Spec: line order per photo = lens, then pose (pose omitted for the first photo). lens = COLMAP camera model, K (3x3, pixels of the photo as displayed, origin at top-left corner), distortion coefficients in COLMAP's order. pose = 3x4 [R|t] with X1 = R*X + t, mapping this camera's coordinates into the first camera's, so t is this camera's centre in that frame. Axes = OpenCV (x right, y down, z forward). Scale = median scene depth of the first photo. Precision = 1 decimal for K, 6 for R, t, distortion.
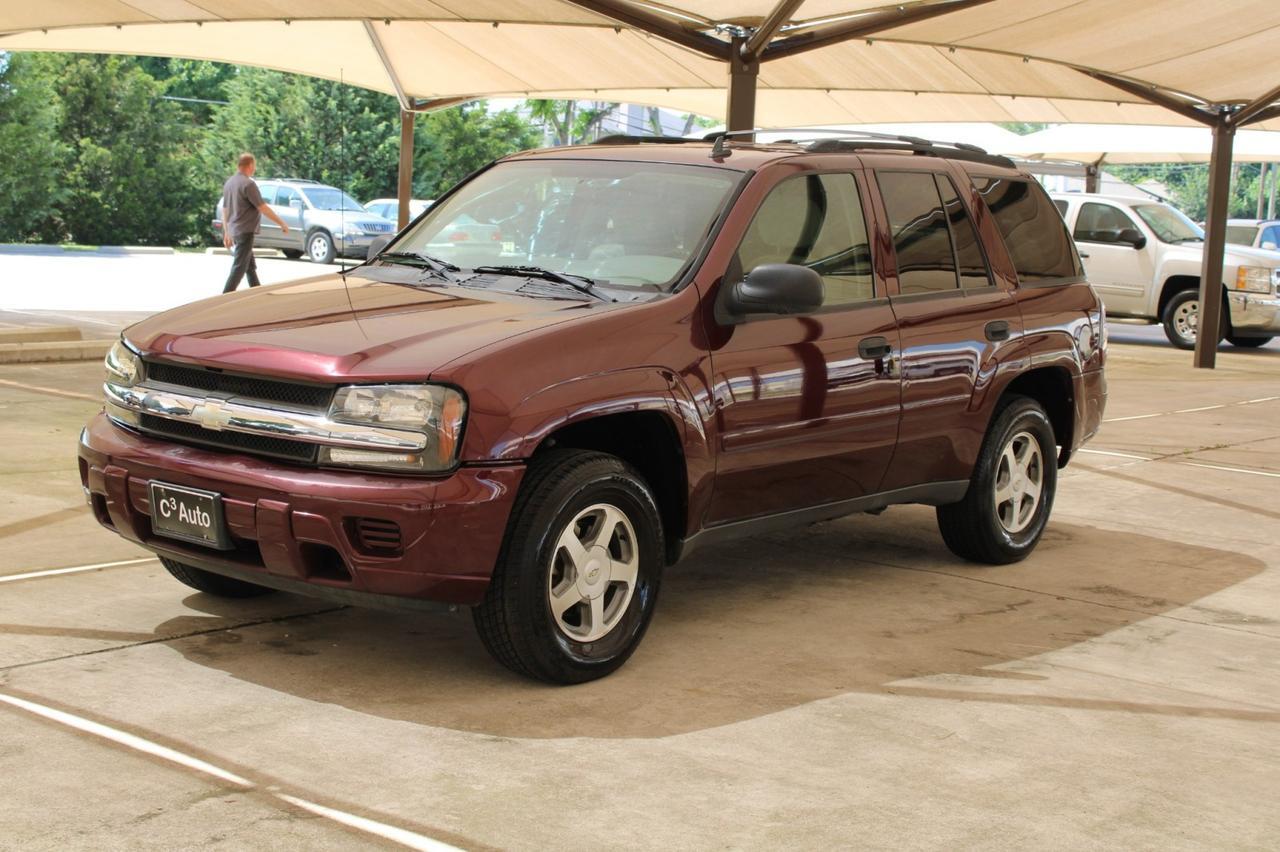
lens RADIAL K [[1848.6, 0, 636.2], [0, 1848.6, 419.6], [0, 0, 1]] dist [-0.006733, 0.000000]
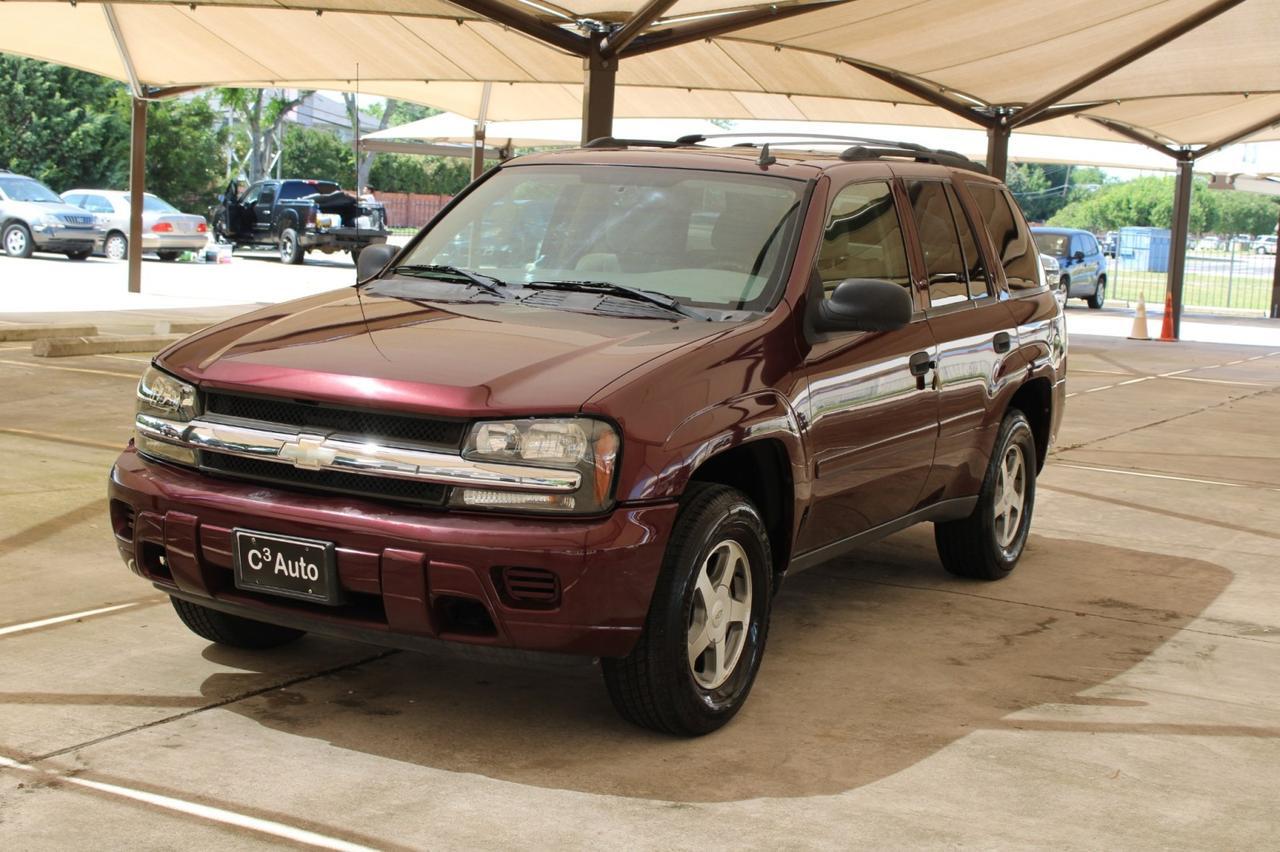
lens RADIAL K [[1848.6, 0, 638.7], [0, 1848.6, 422.8], [0, 0, 1]] dist [-0.006733, 0.000000]
pose [[0.982739, -0.015873, 0.184313, -0.215002], [0.014627, 0.999860, 0.008115, -0.019988], [-0.184416, -0.005279, 0.982834, 0.087161]]
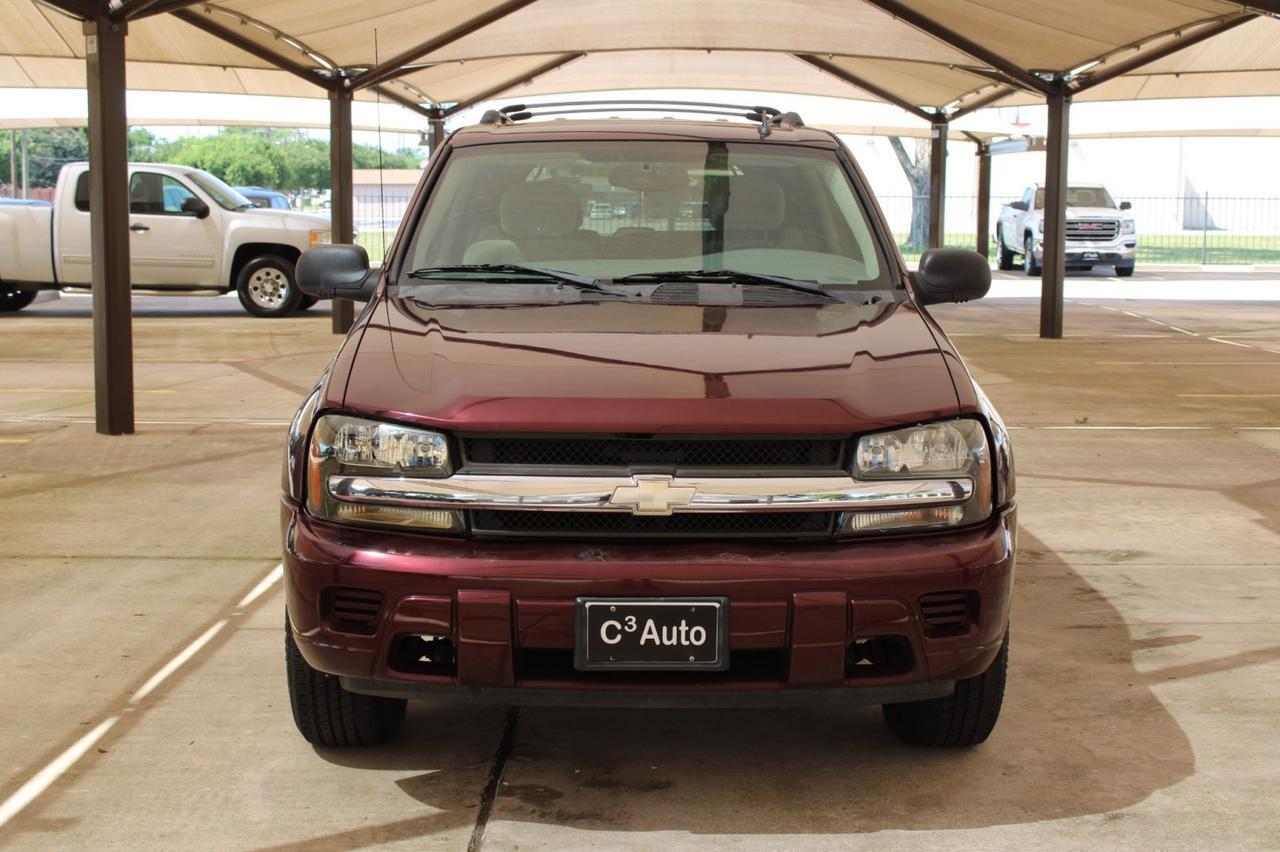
lens RADIAL K [[1848.6, 0, 627.3], [0, 1848.6, 435.9], [0, 0, 1]] dist [-0.006733, 0.000000]
pose [[0.774315, -0.122667, 0.620798, -0.632224], [0.104910, 0.992340, 0.065229, -0.069297], [-0.624044, 0.014620, 0.781253, 0.384571]]
